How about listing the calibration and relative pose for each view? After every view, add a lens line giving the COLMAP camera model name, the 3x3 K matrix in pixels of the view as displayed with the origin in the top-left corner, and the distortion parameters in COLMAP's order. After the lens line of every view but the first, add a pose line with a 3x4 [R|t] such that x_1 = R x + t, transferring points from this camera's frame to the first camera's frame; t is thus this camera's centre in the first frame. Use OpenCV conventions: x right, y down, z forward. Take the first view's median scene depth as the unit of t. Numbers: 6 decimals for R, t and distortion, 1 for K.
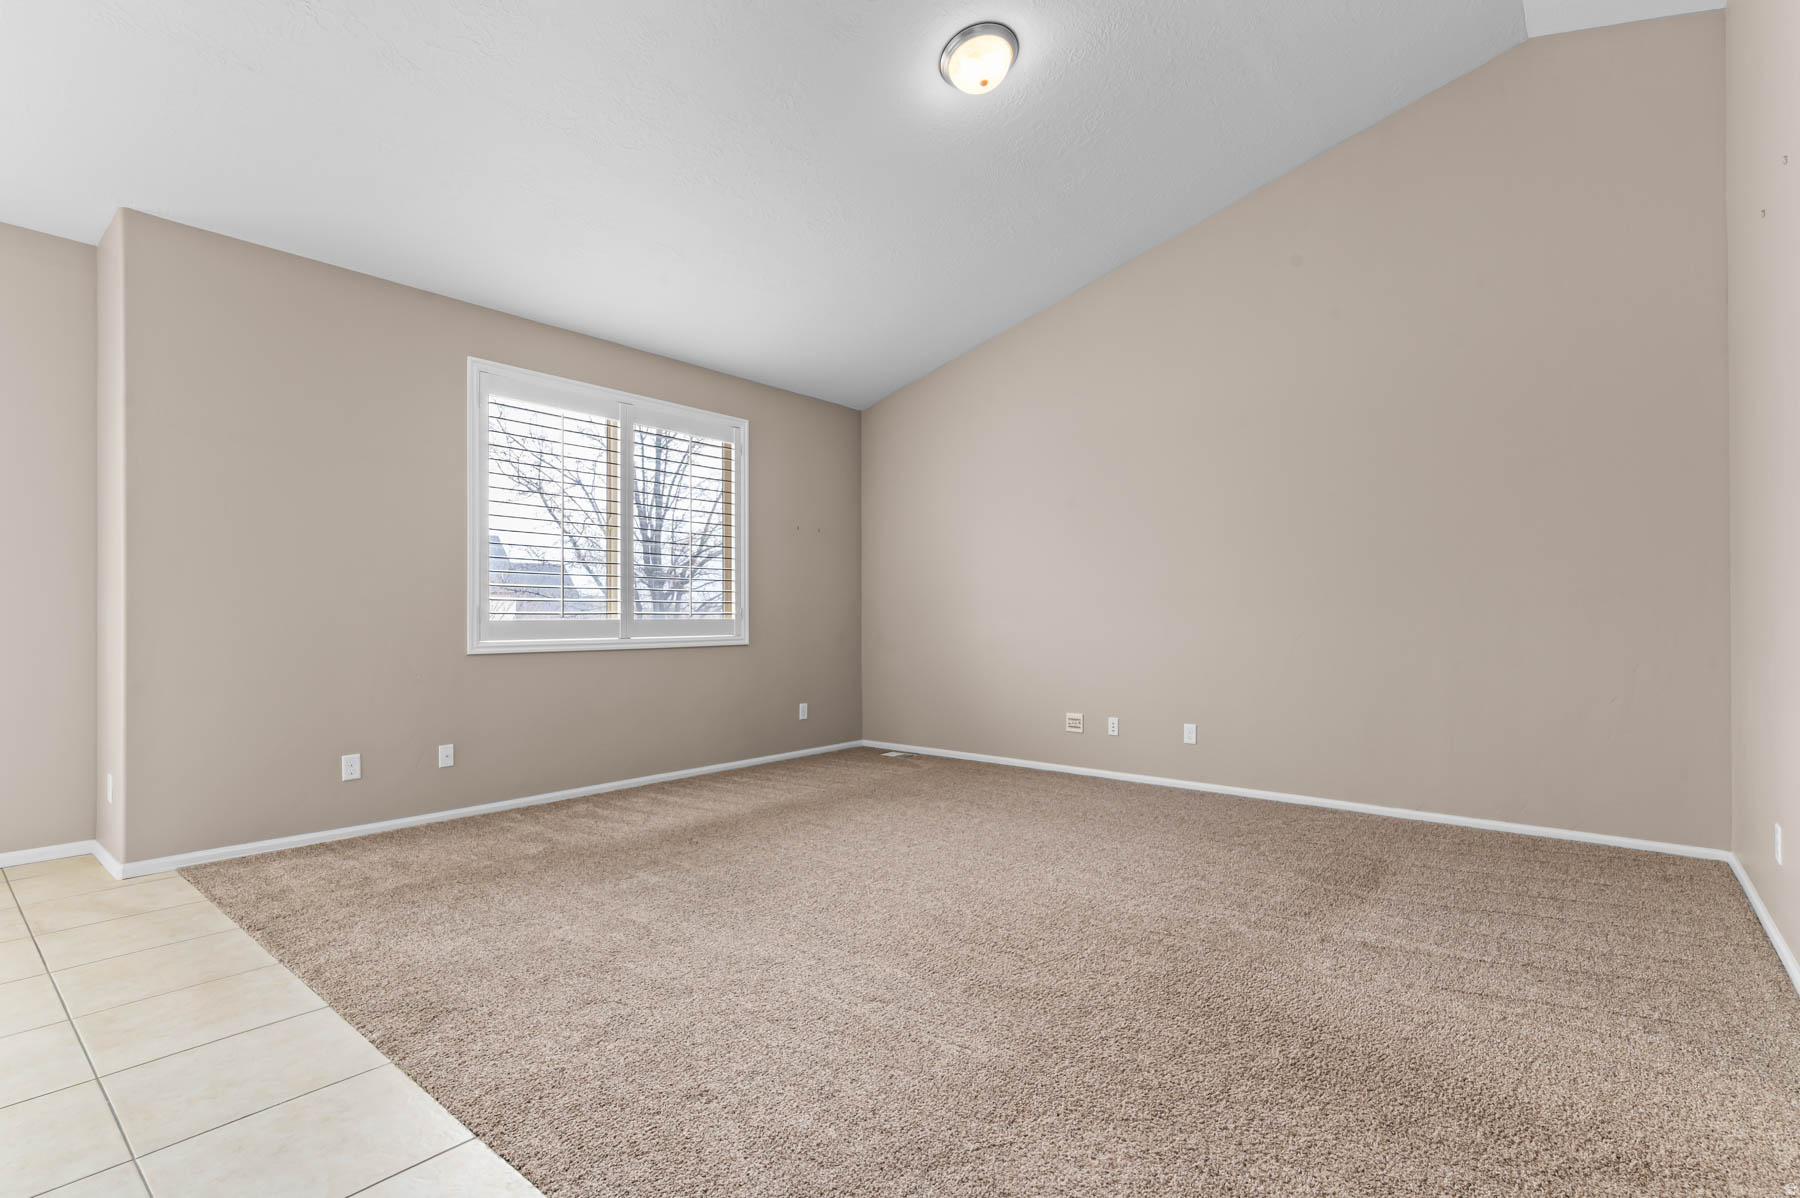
lens RADIAL K [[839.2, 0, 909.8], [0, 839.2, 611.6], [0, 0, 1]] dist [-0.001915, 0.000085]
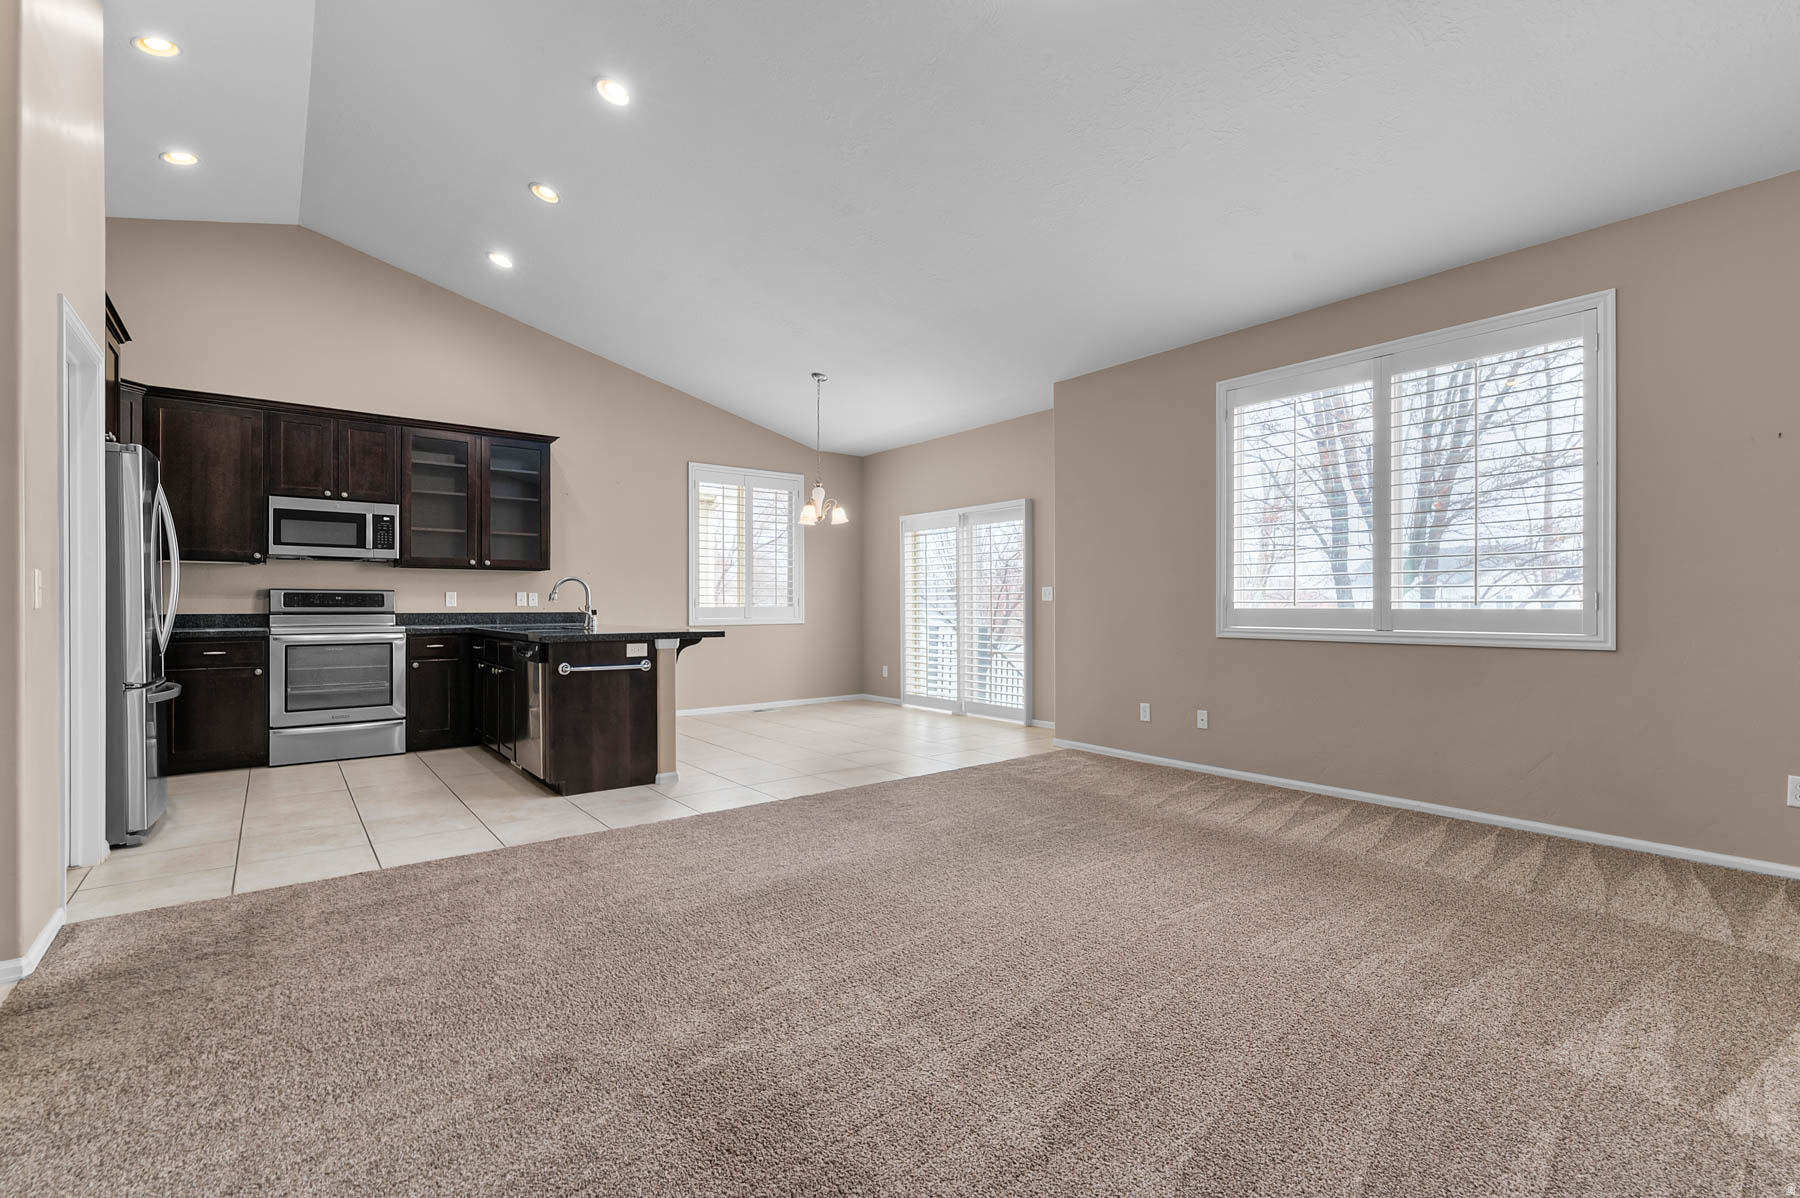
lens RADIAL K [[803.9, 0, 923.5], [0, 803.9, 605.8], [0, 0, 1]] dist [-0.000635, 0.000074]
pose [[-0.204085, 0.001682, -0.978952, 0.654199], [0.004149, 0.999991, 0.000854, 0.004659], [0.978944, -0.003888, -0.204090, 0.827987]]
